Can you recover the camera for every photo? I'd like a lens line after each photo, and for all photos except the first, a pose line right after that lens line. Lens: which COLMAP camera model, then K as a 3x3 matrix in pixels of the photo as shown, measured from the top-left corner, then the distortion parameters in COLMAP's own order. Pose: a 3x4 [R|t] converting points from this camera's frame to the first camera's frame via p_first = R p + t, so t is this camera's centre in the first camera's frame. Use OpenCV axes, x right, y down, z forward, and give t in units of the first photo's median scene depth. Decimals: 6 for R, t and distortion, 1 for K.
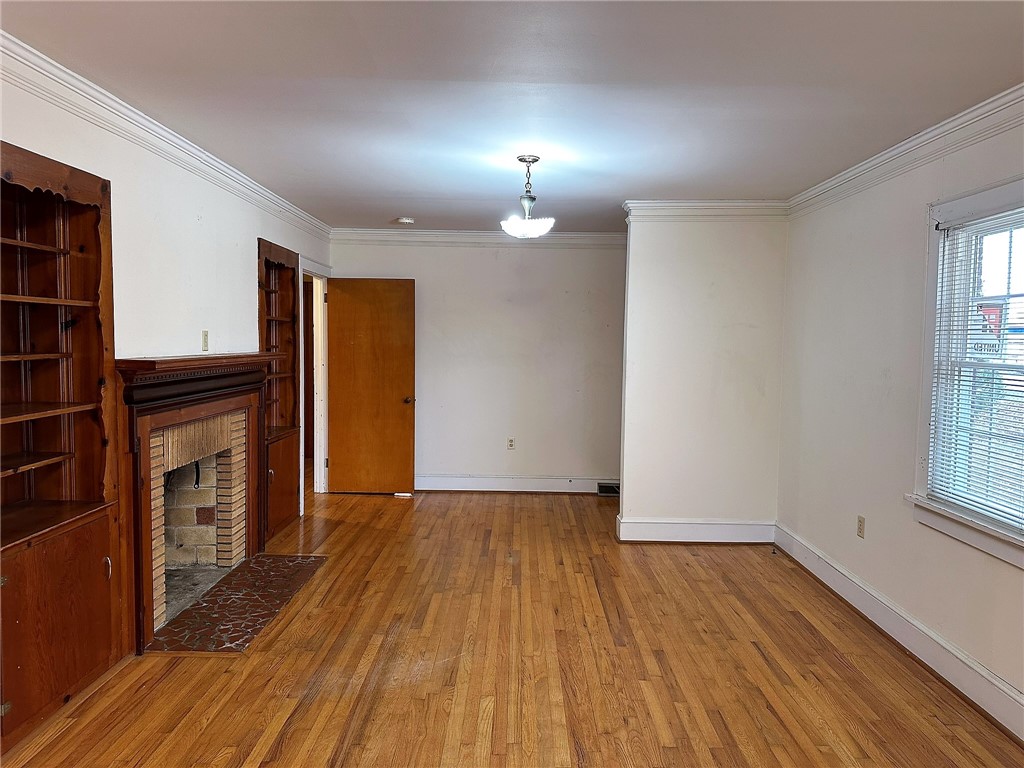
lens RADIAL K [[715.0, 0, 507.2], [0, 715.0, 383.7], [0, 0, 1]] dist [0.065809, -0.083746]
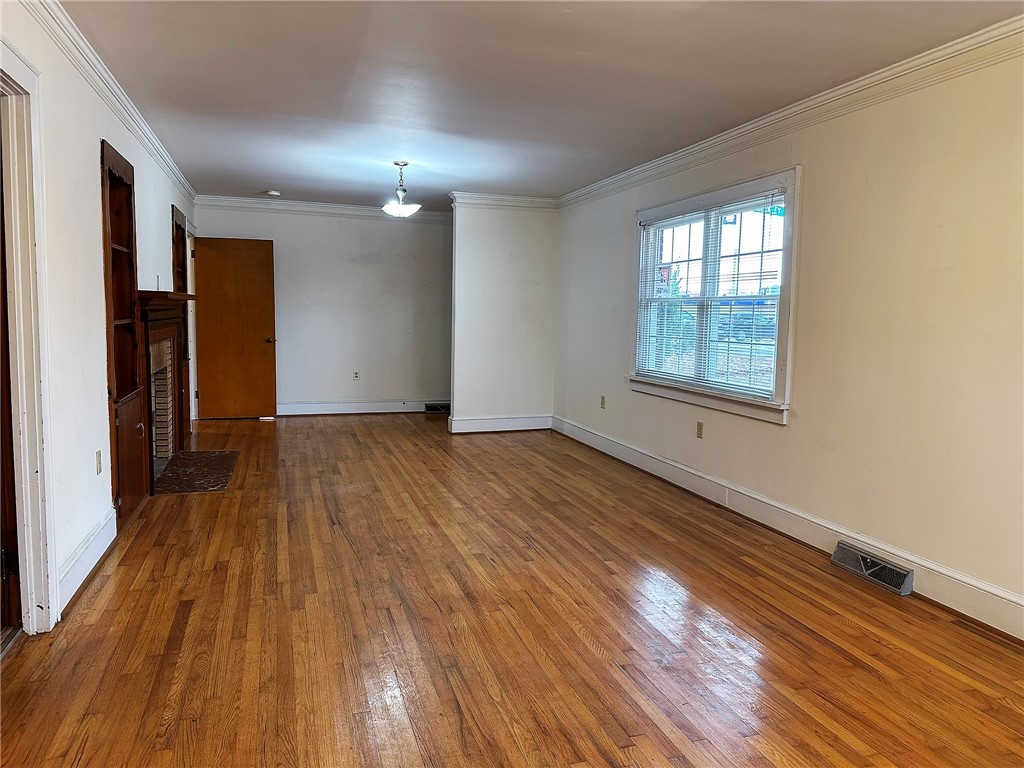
lens RADIAL K [[715.0, 0, 517.5], [0, 715.0, 383.6], [0, 0, 1]] dist [0.065809, -0.083746]
pose [[0.945989, -0.027000, 0.323073, -0.234856], [0.013812, 0.998978, 0.043044, 0.083004], [-0.323905, -0.036257, 0.945395, -0.504901]]
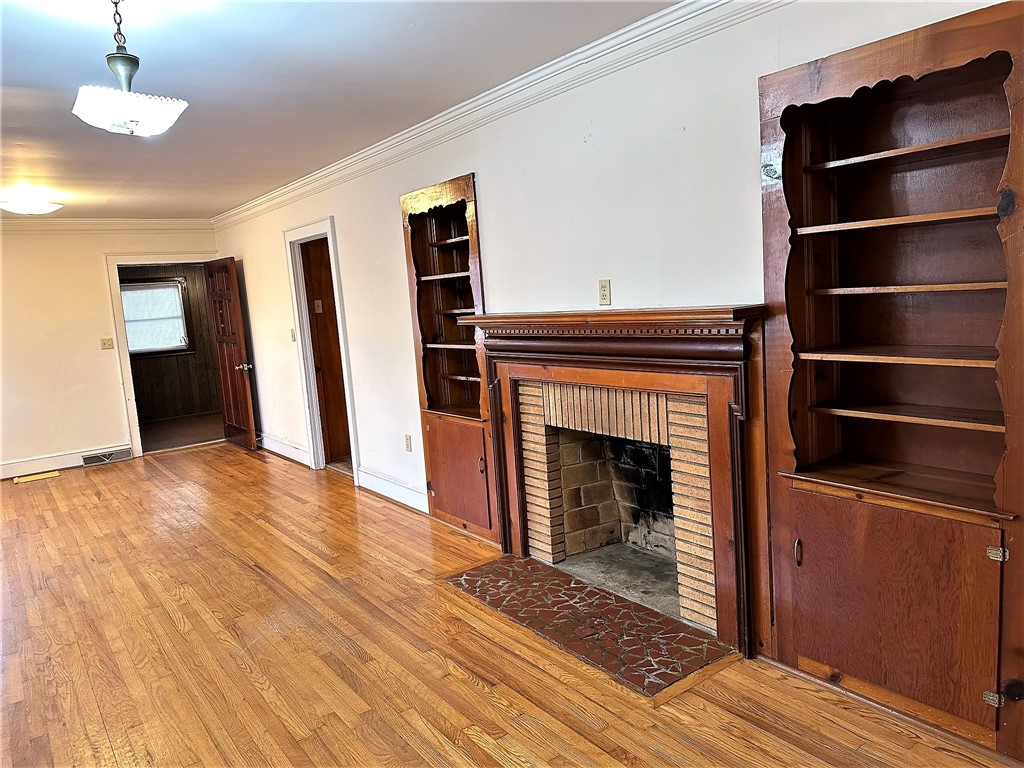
lens RADIAL K [[715.0, 0, 509.1], [0, 715.0, 382.6], [0, 0, 1]] dist [0.065809, -0.083746]
pose [[-0.793042, 0.121256, -0.596977, 0.156013], [0.022427, 0.985136, 0.170305, -0.102872], [0.608754, 0.121671, -0.783974, 1.637967]]
